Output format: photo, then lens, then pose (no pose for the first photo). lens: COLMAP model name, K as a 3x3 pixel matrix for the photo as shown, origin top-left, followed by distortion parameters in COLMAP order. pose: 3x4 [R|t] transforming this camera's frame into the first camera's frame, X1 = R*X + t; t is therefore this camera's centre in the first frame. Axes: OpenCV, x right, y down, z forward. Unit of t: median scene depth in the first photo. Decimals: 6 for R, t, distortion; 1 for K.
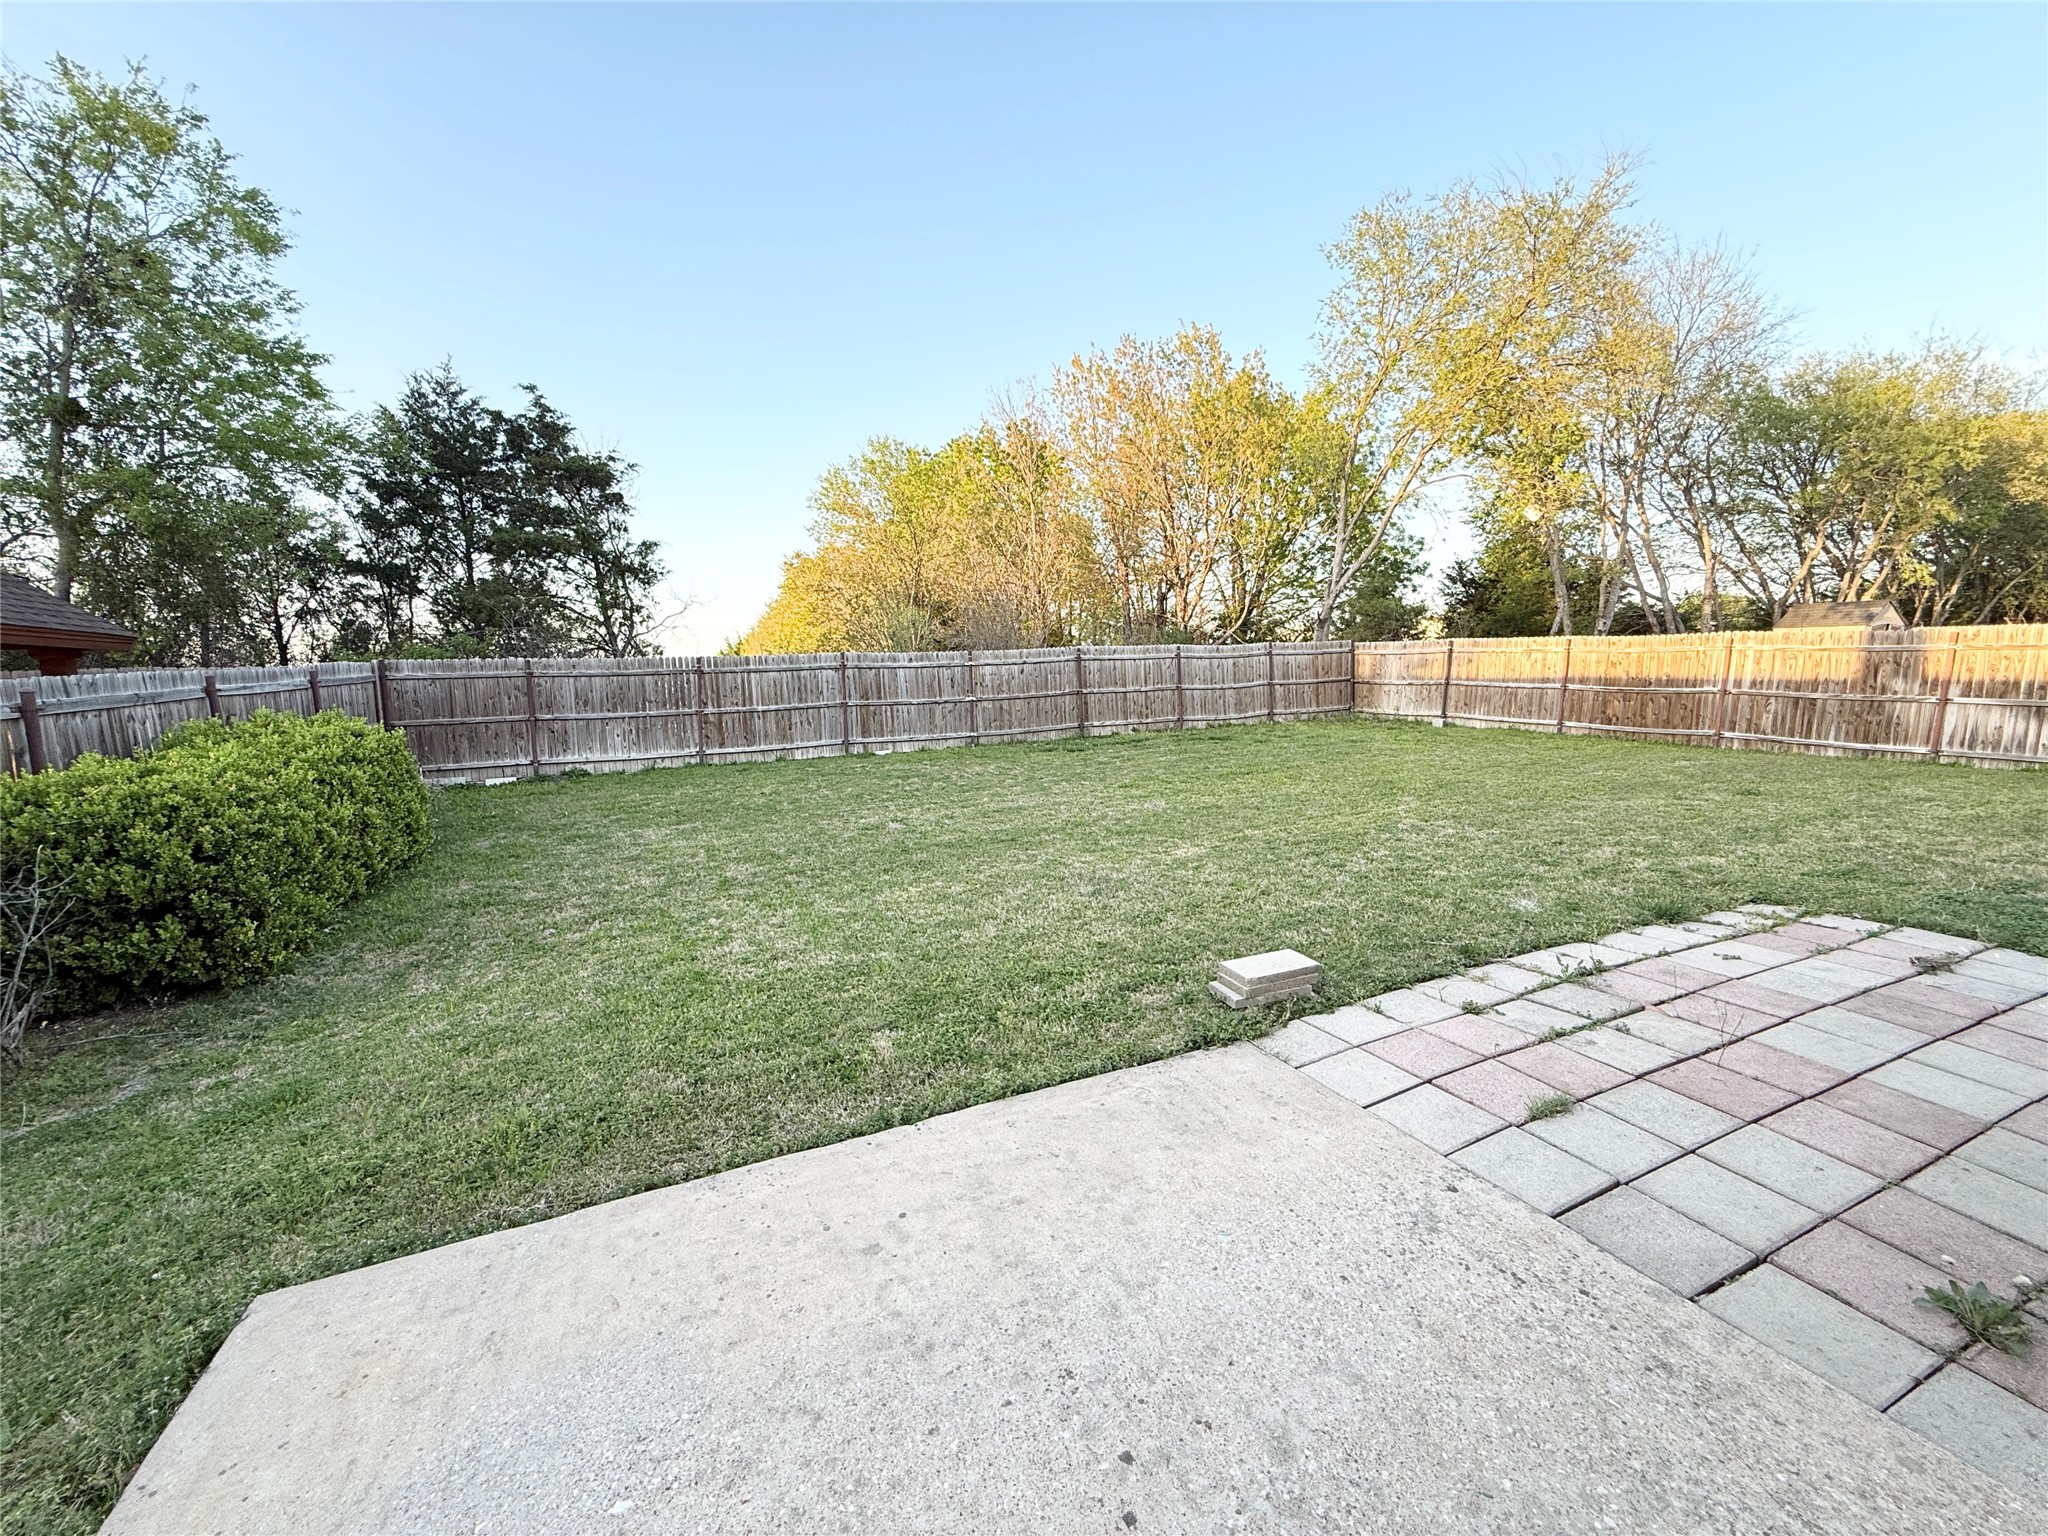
lens RADIAL K [[818.6, 0, 1016.8], [0, 818.6, 768.2], [0, 0, 1]] dist [-0.000800, 0.000234]
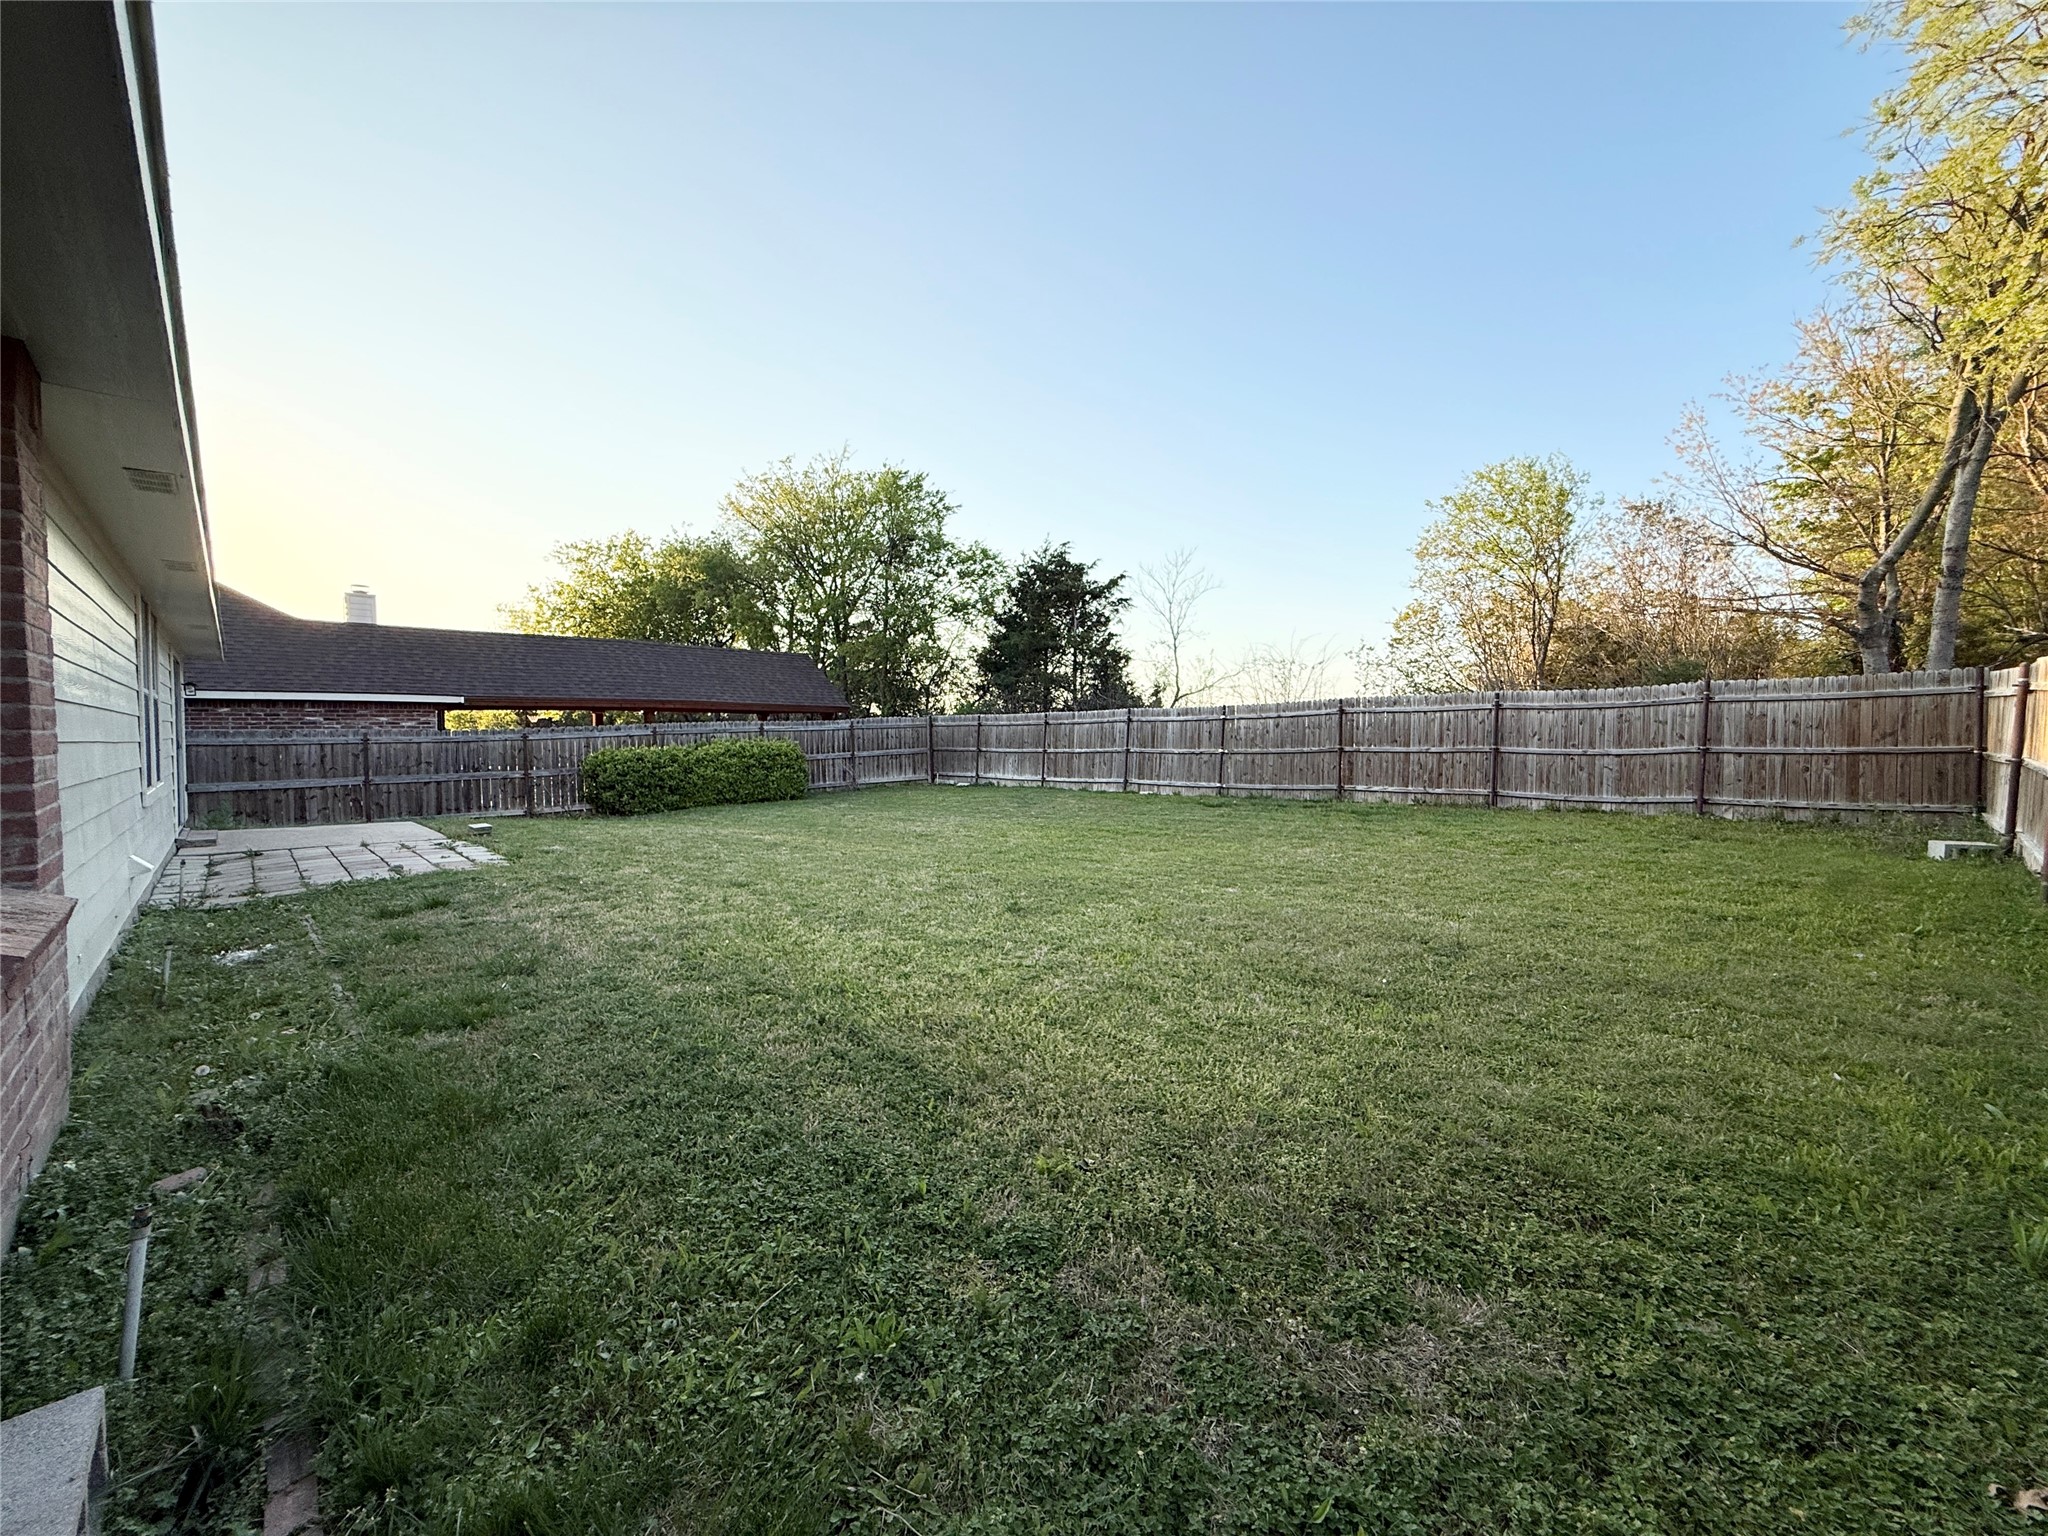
lens RADIAL K [[817.5, 0, 1016.8], [0, 817.5, 768.0], [0, 0, 1]] dist [0.000025, -0.000075]
pose [[0.328607, 0.054195, -0.942911, 0.943230], [-0.123315, 0.992268, 0.014056, -0.052303], [0.936382, 0.111656, 0.332749, 0.473578]]
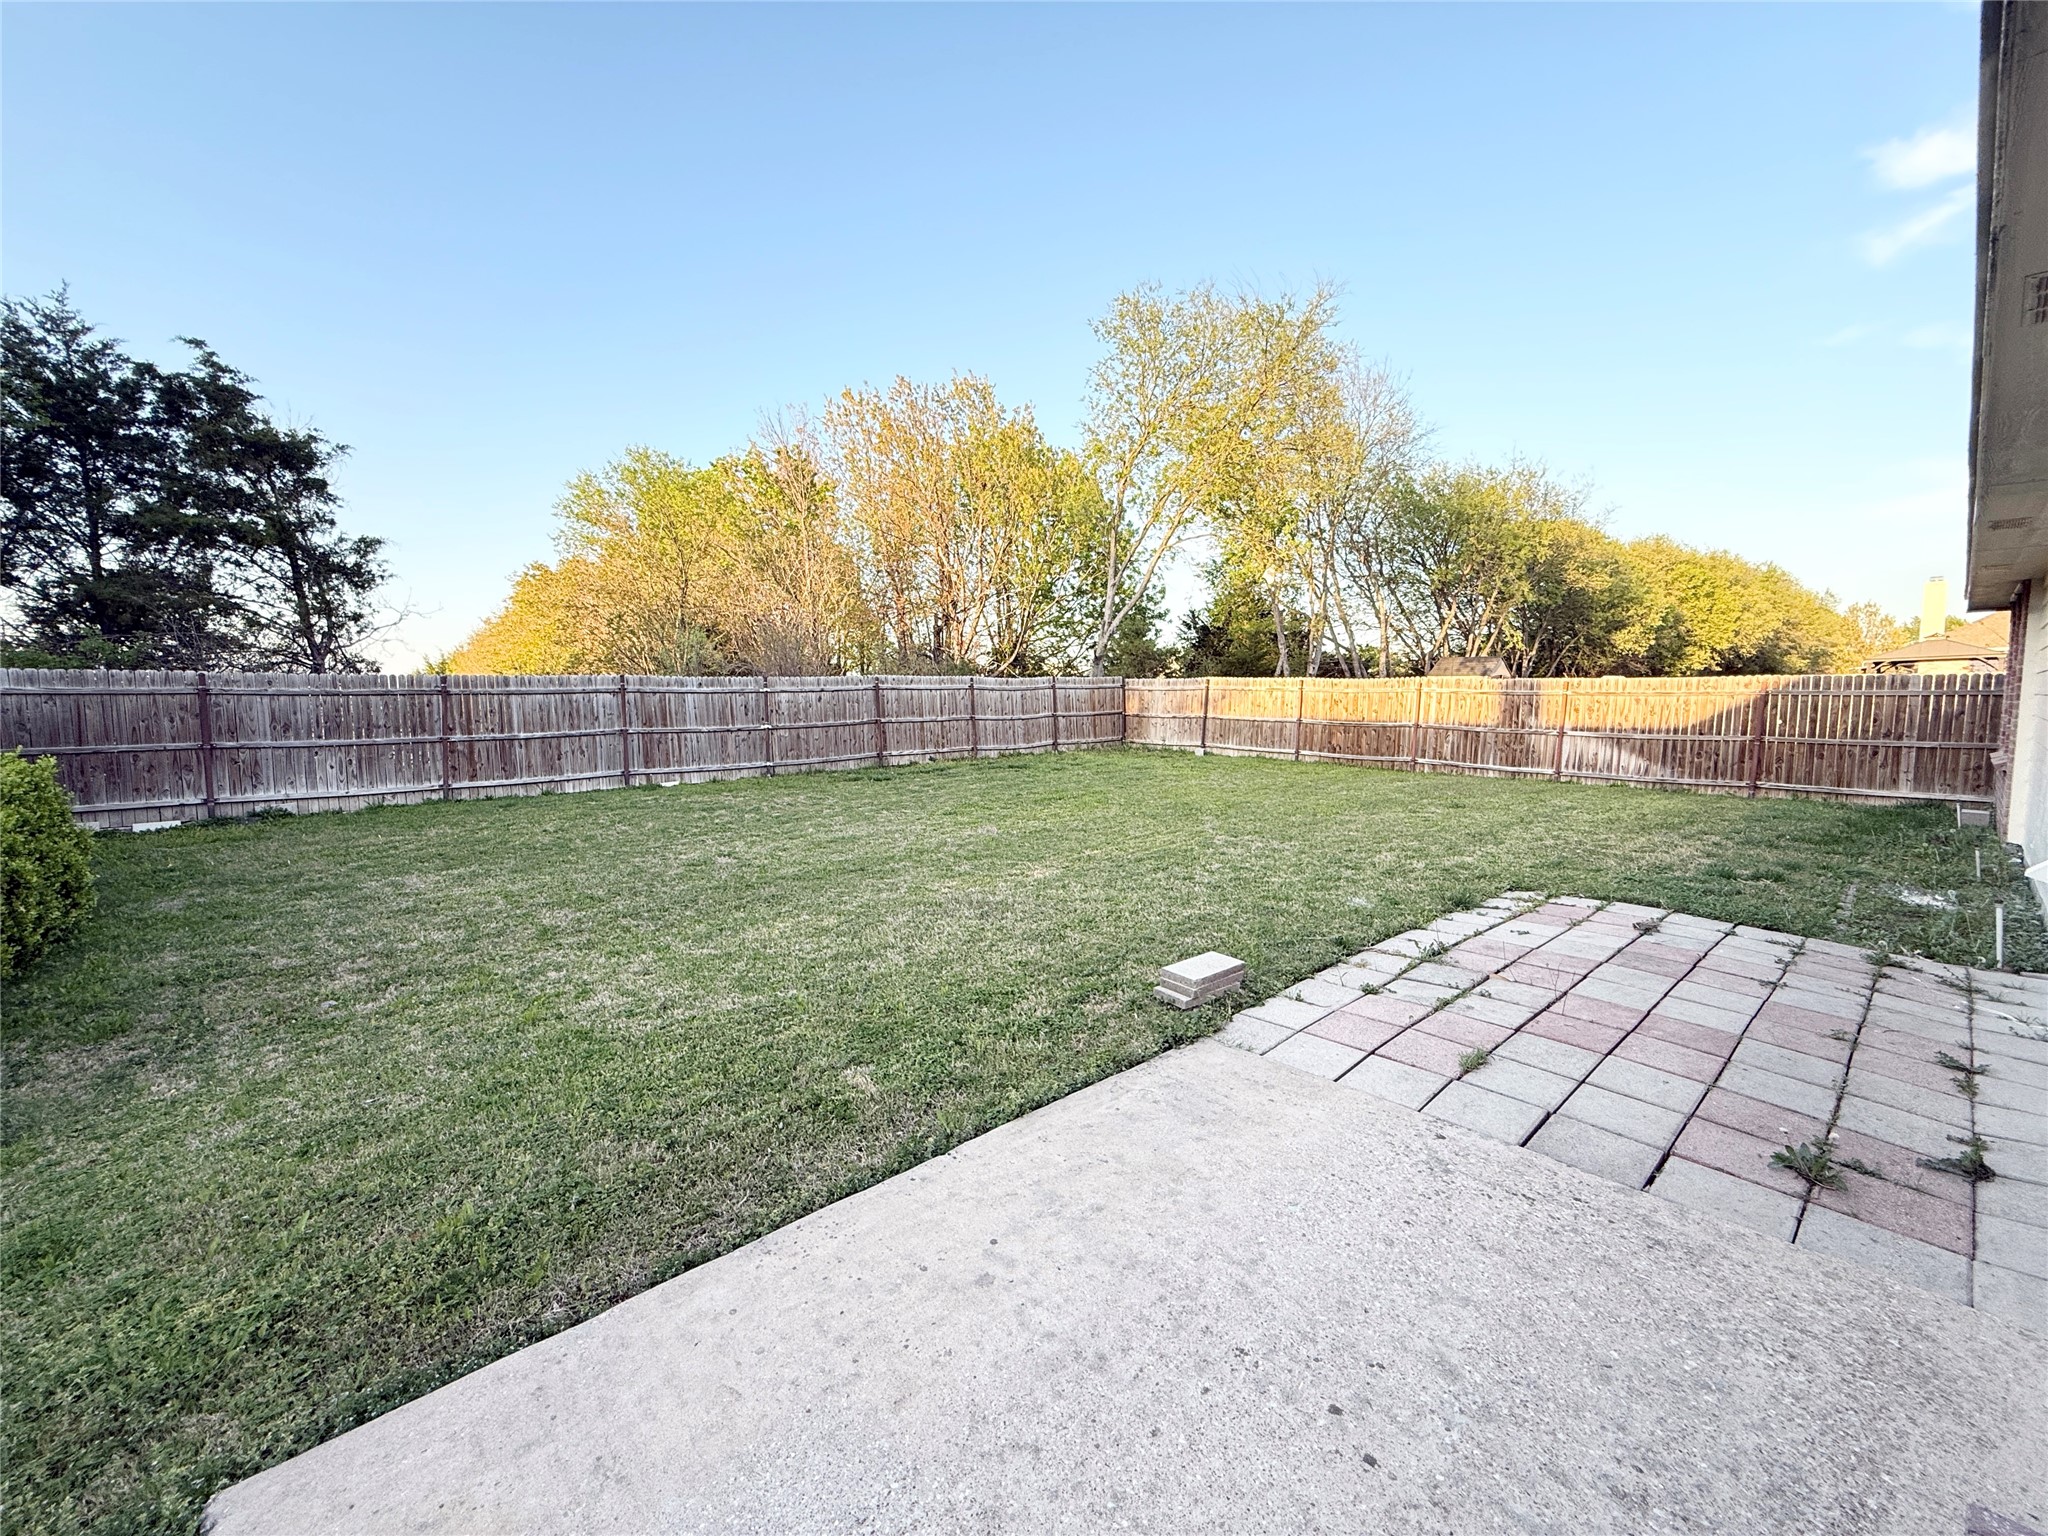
lens RADIAL K [[817.5, 0, 1016.8], [0, 817.5, 768.0], [0, 0, 1]] dist [0.000025, -0.000075]
pose [[0.955957, -0.006680, 0.293431, -0.064539], [0.018029, 0.999190, -0.035989, 0.002949], [-0.292953, 0.039694, 0.955303, 0.006452]]
